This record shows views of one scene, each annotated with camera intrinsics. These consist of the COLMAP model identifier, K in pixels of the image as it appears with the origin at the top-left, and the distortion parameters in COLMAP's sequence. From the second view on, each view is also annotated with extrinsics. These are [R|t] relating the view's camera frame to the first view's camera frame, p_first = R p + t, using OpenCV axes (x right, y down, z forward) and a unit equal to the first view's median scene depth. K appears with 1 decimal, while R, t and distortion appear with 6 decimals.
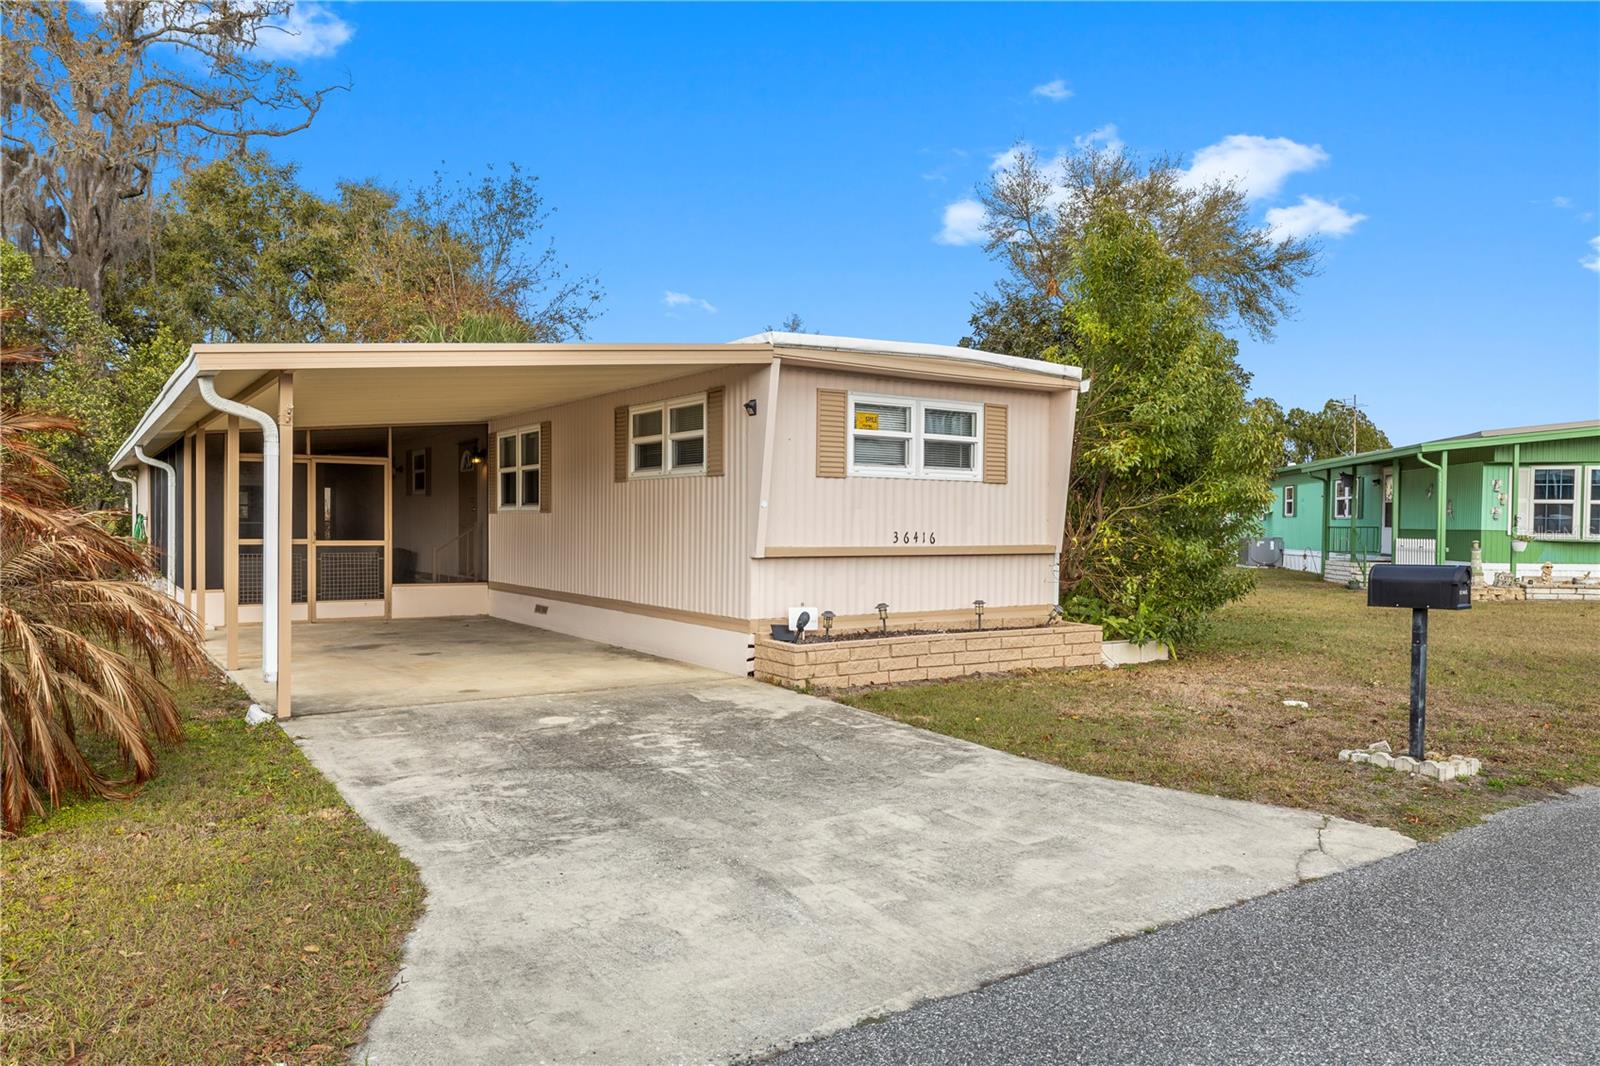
lens RADIAL K [[1082.9, 0, 800.0], [0, 1082.9, 533.0], [0, 0, 1]] dist [-0.004773, 0.000214]
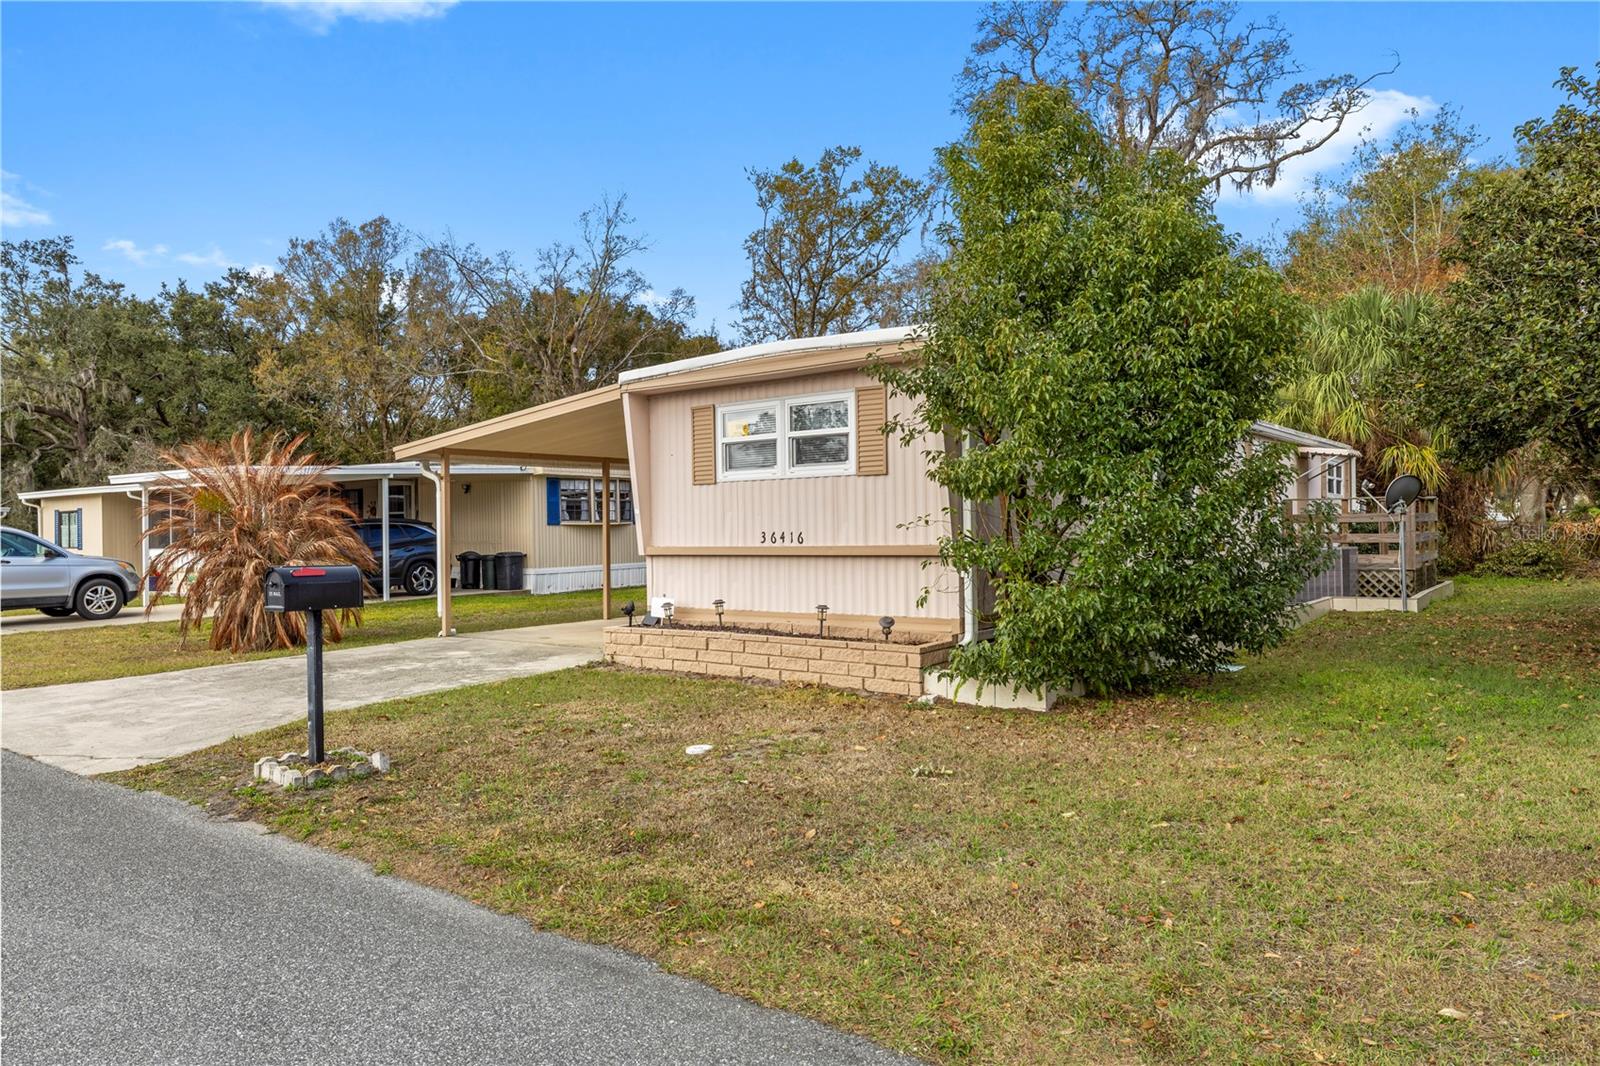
lens RADIAL K [[1035.3, 0, 800.0], [0, 1035.3, 533.0], [0, 0, 1]] dist [-0.001762, -0.001229]
pose [[0.317017, -0.008477, -0.948382, 0.981826], [0.010378, 0.999931, -0.005468, 0.005099], [0.948363, -0.008109, 0.317083, 0.690462]]
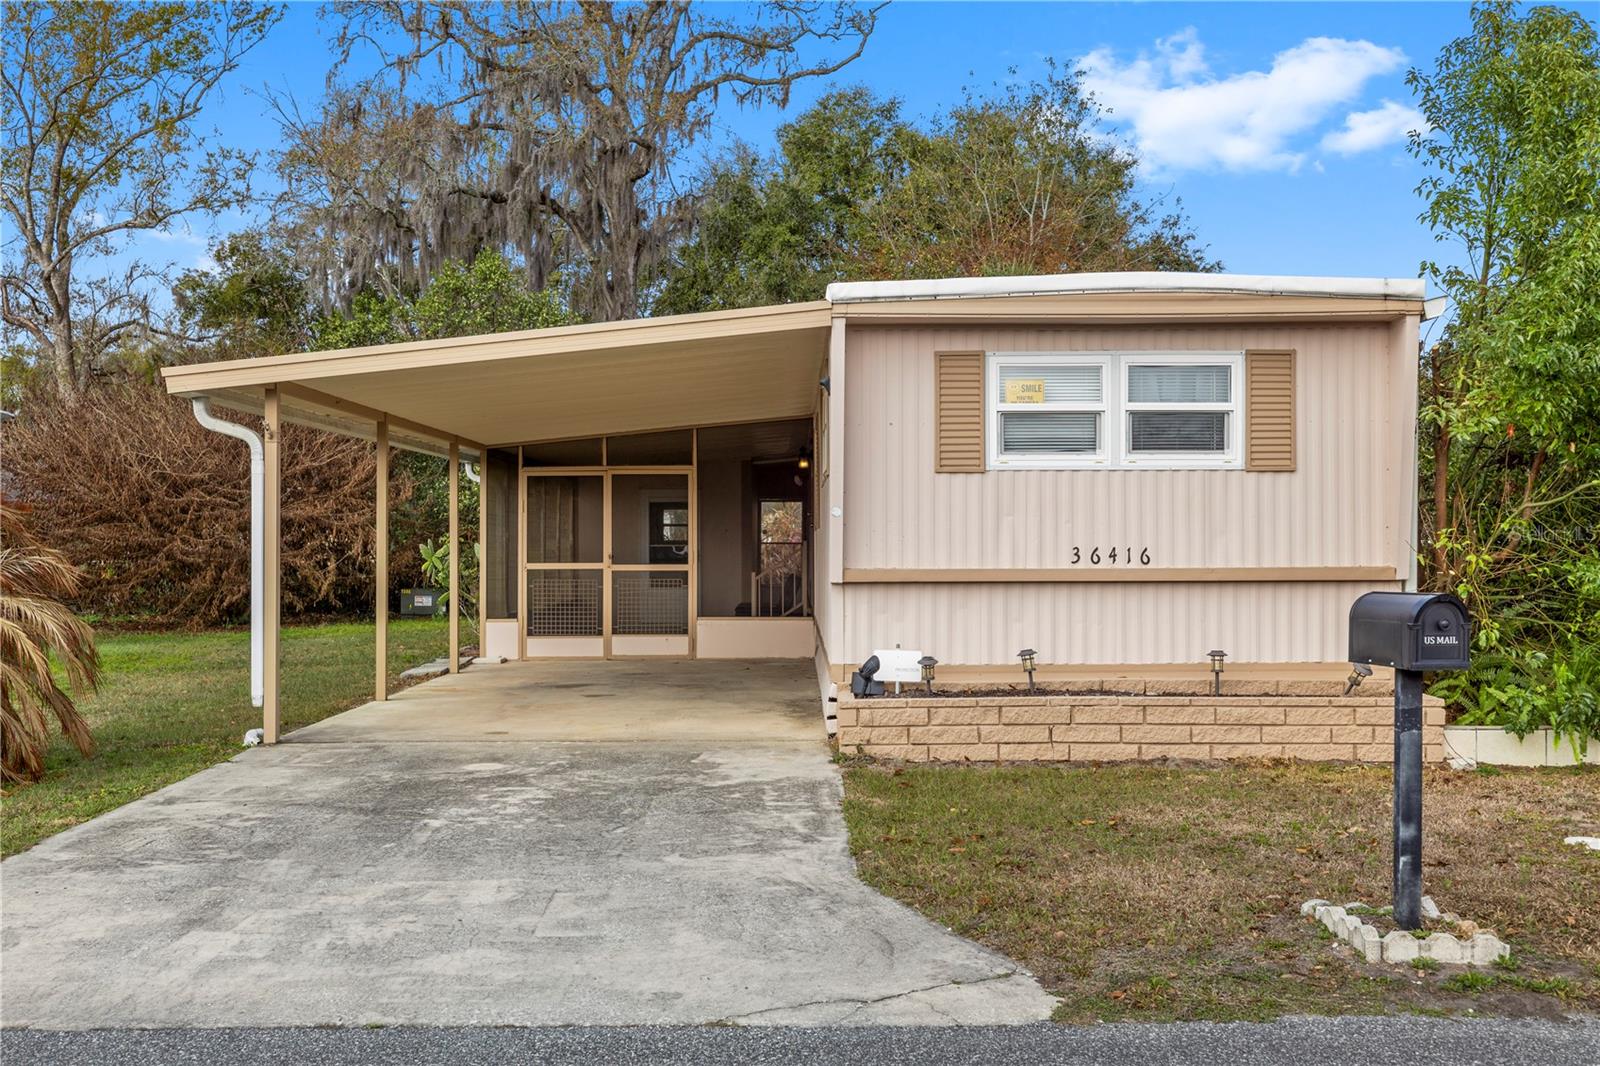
lens RADIAL K [[1542.0, 0, 800.0], [0, 1542.0, 533.0], [0, 0, 1]] dist [-0.002895, 0.007005]
pose [[0.830416, -0.013925, -0.556970, 0.469593], [0.004199, 0.999816, -0.018736, 0.007131], [0.557129, 0.013220, 0.830321, 0.078812]]
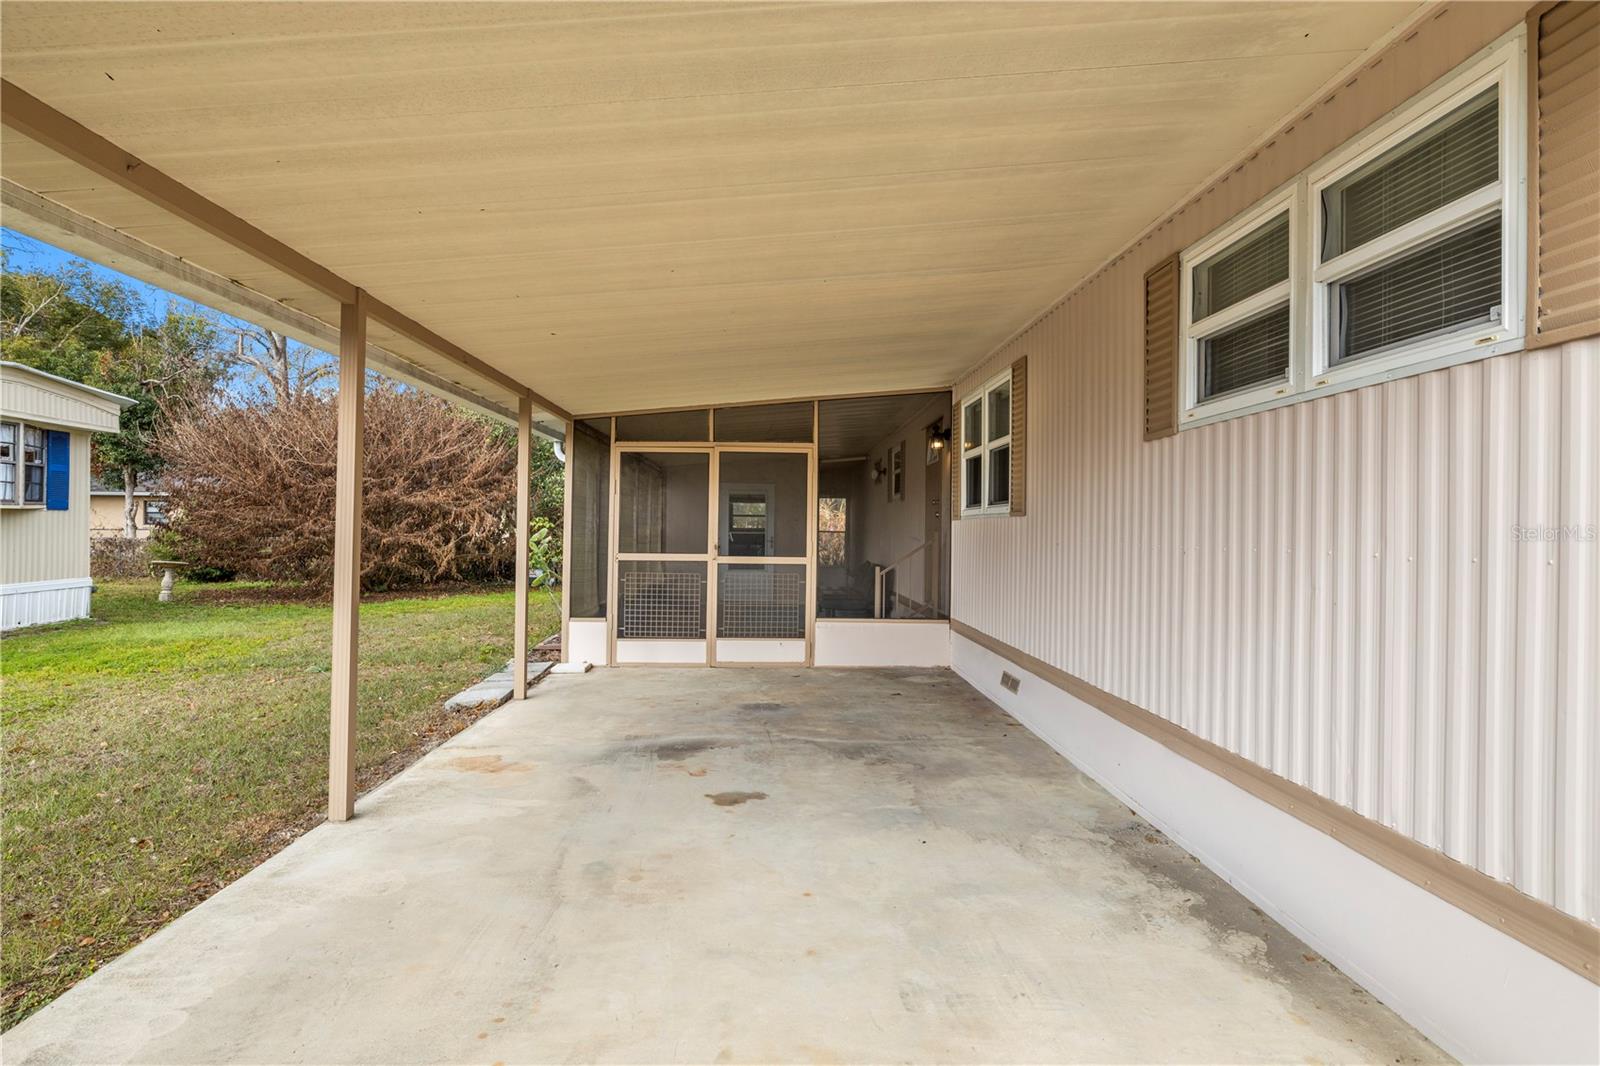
lens RADIAL K [[853.6, 0, 801.0], [0, 853.6, 525.4], [0, 0, 1]] dist [0.039251, 0.000377]
pose [[0.848504, -0.000140, -0.529189, -0.113717], [-0.011051, 0.999777, -0.017983, -0.005557], [0.529074, 0.021106, 0.848313, 0.686613]]
